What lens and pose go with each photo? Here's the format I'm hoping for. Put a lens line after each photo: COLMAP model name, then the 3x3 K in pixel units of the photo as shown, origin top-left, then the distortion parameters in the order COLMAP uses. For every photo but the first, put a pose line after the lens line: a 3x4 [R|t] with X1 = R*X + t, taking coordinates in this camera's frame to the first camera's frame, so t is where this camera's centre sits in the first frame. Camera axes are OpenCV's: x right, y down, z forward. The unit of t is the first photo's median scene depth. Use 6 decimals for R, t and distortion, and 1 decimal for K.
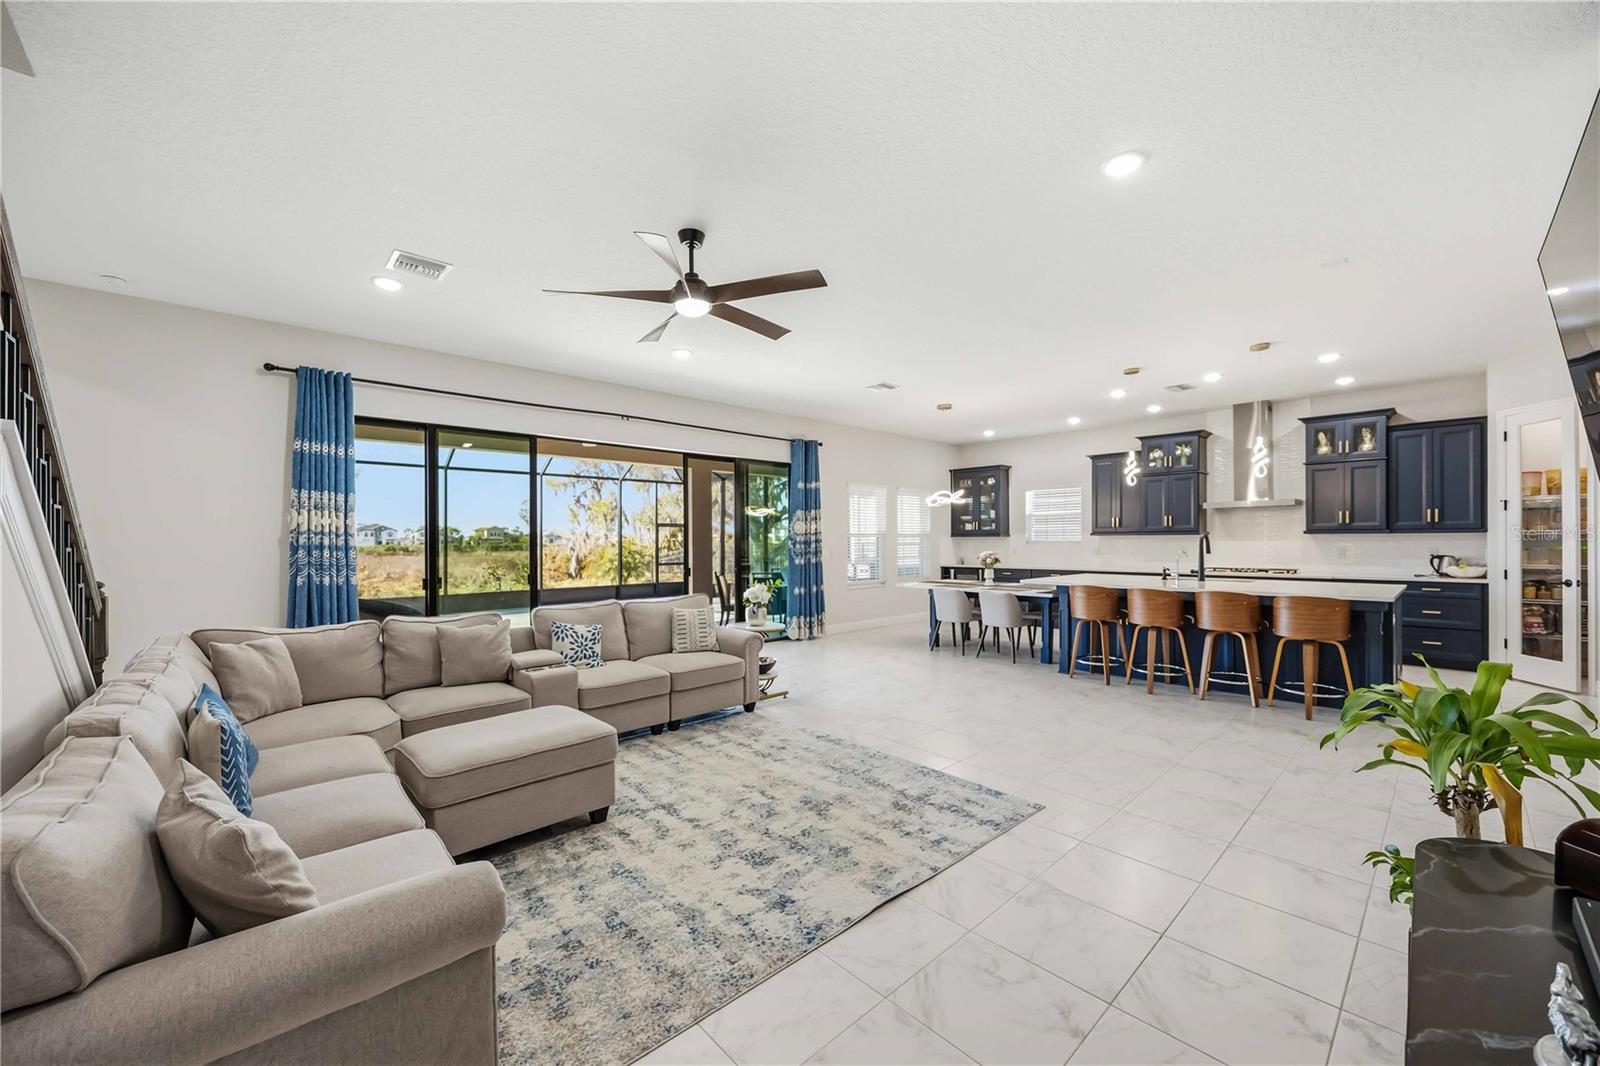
lens RADIAL K [[612.0, 0, 797.0], [0, 612.0, 536.6], [0, 0, 1]] dist [-0.000988, -0.000657]
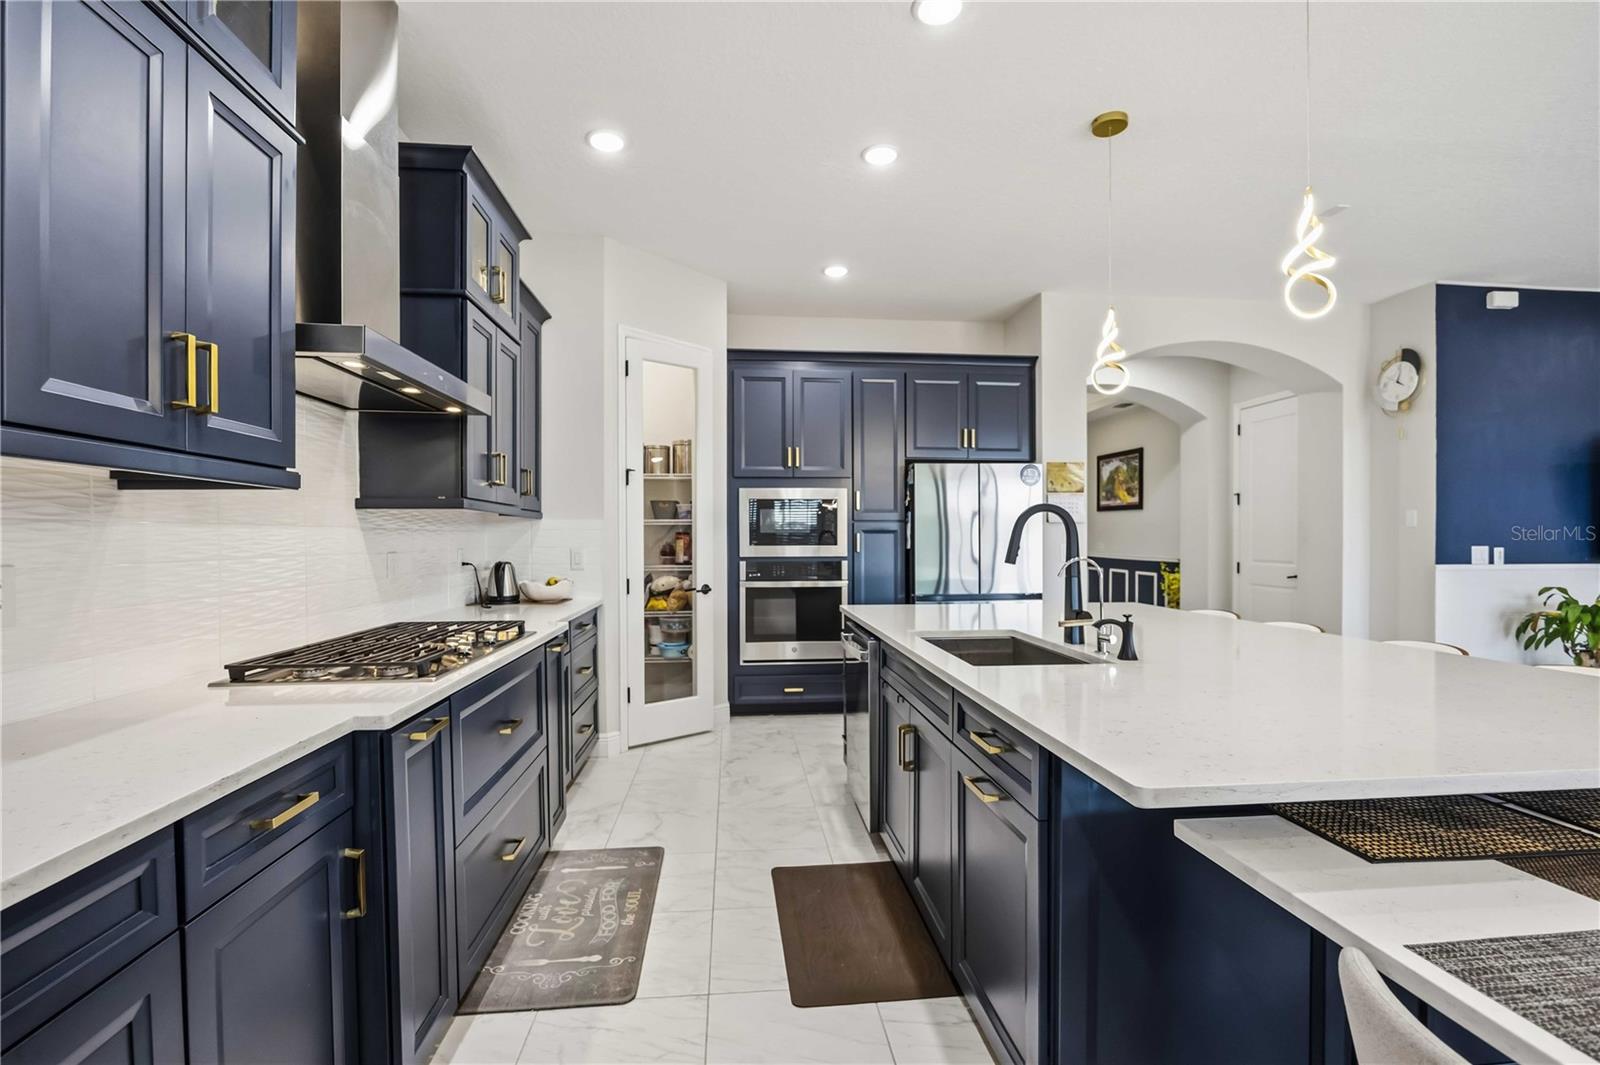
lens RADIAL K [[712.8, 0, 799.1], [0, 712.8, 542.4], [0, 0, 1]] dist [-0.009859, 0.000121]
pose [[-0.796439, 0.002354, 0.604714, 0.498931], [0.001958, 0.999997, -0.001314, 0.014517], [-0.604716, 0.000138, -0.796441, 1.291618]]
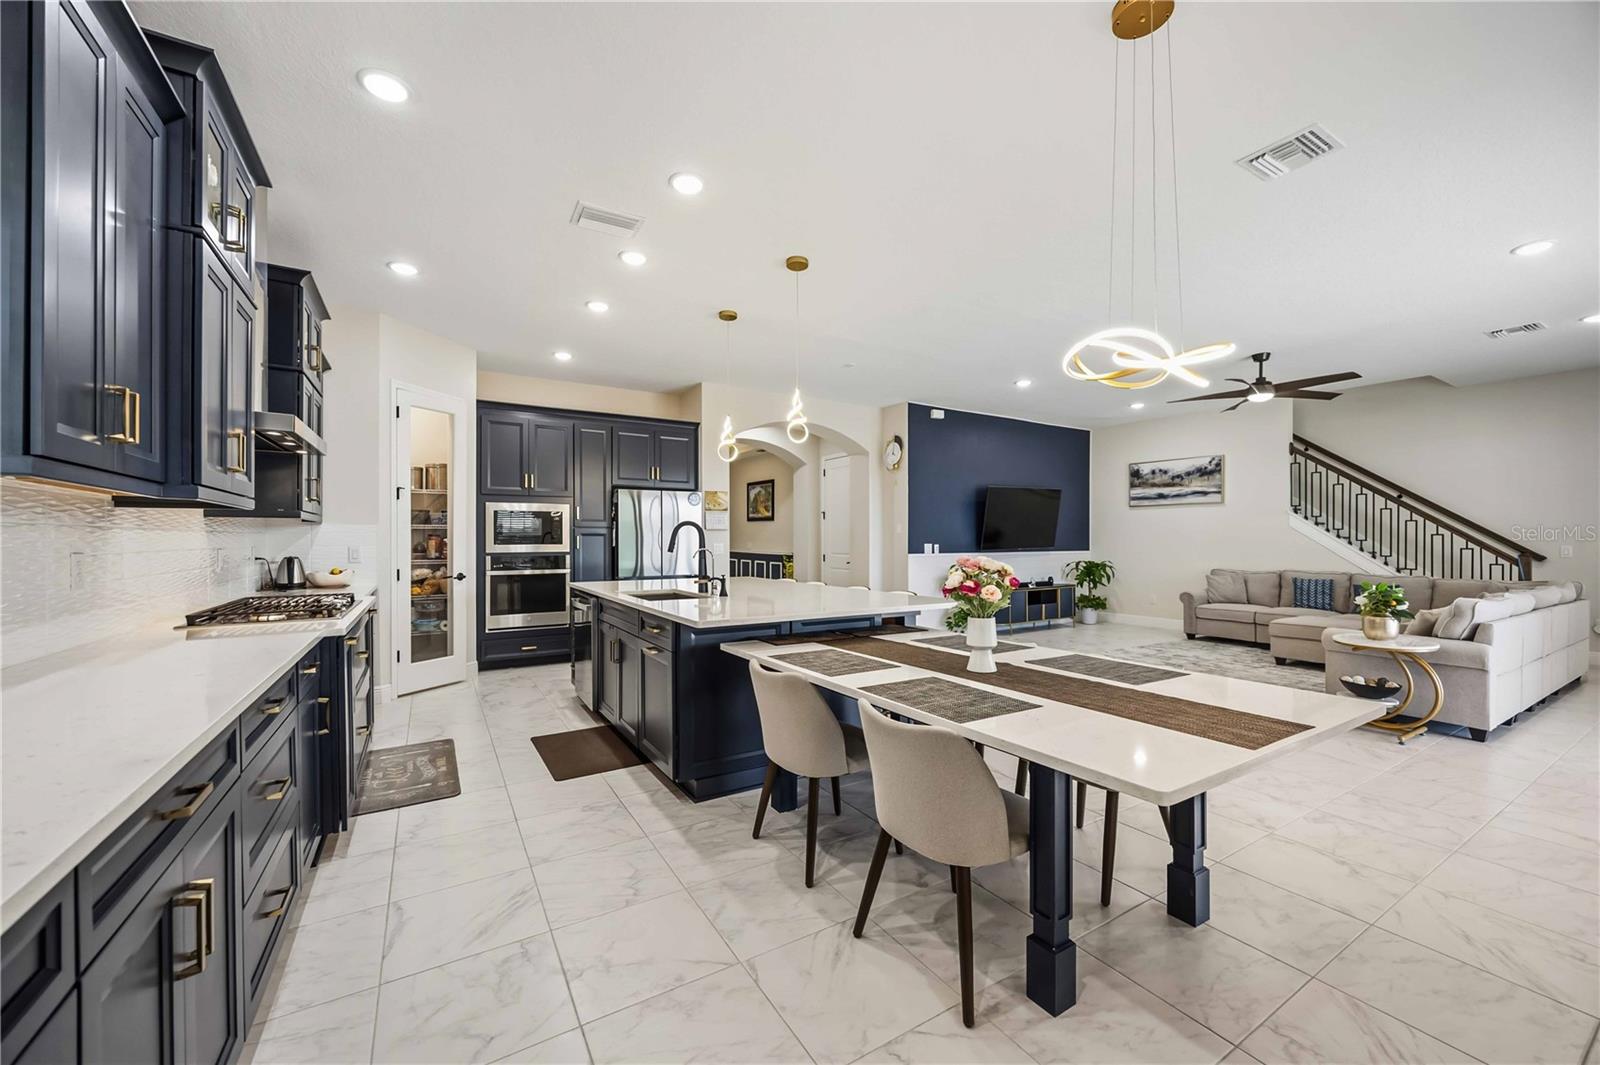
lens RADIAL K [[609.7, 0, 797.5], [0, 609.7, 539.5], [0, 0, 1]] dist [-0.000991, -0.000204]
pose [[-0.980084, 0.005553, 0.198506, 0.392573], [0.004251, 0.999967, -0.006985, 0.017507], [-0.198538, -0.006002, -0.980075, 1.497498]]
